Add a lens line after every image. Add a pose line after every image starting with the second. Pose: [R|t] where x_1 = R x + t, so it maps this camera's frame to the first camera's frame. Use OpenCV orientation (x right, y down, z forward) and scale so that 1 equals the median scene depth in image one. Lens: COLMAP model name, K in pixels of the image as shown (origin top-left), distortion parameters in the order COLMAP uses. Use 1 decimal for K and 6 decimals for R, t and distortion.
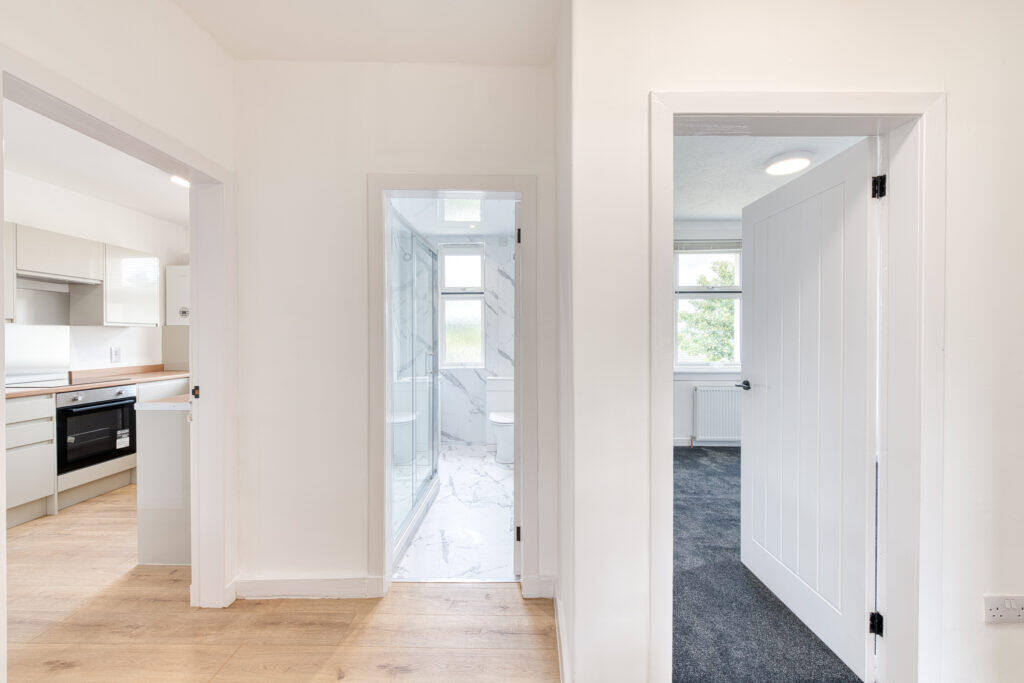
lens RADIAL K [[409.6, 0, 519.6], [0, 409.6, 338.0], [0, 0, 1]] dist [0.000043, -0.000121]
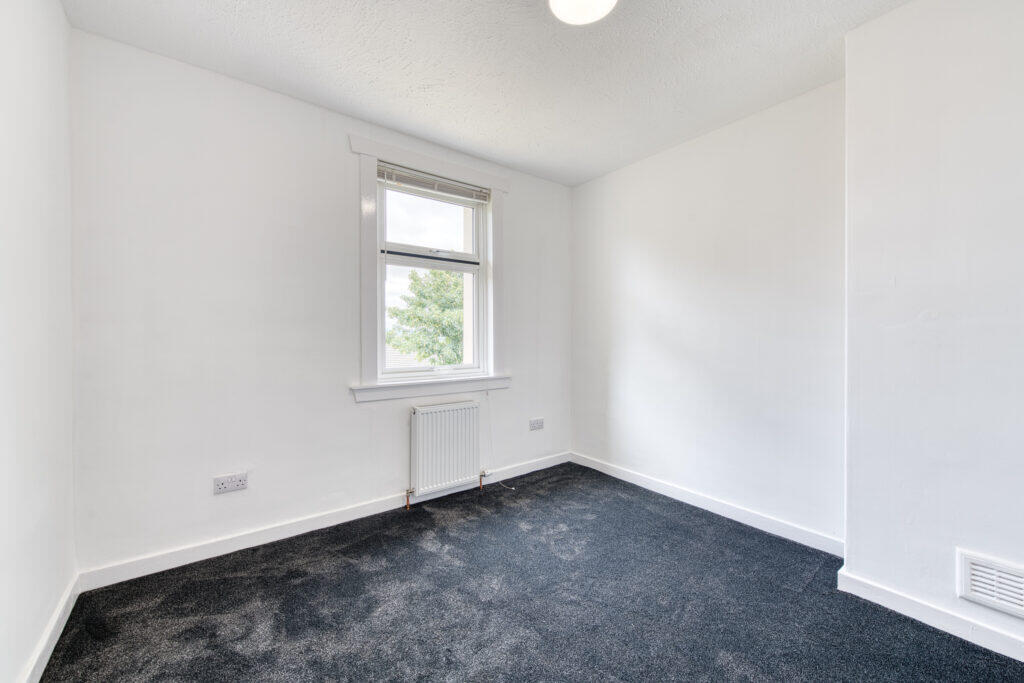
lens RADIAL K [[409.6, 0, 519.6], [0, 409.6, 338.0], [0, 0, 1]] dist [0.000043, -0.000121]
pose [[0.780346, -0.003499, 0.625339, 0.161264], [0.000947, 0.999990, 0.004414, 0.011166], [-0.625348, -0.002853, 0.780341, 0.400173]]
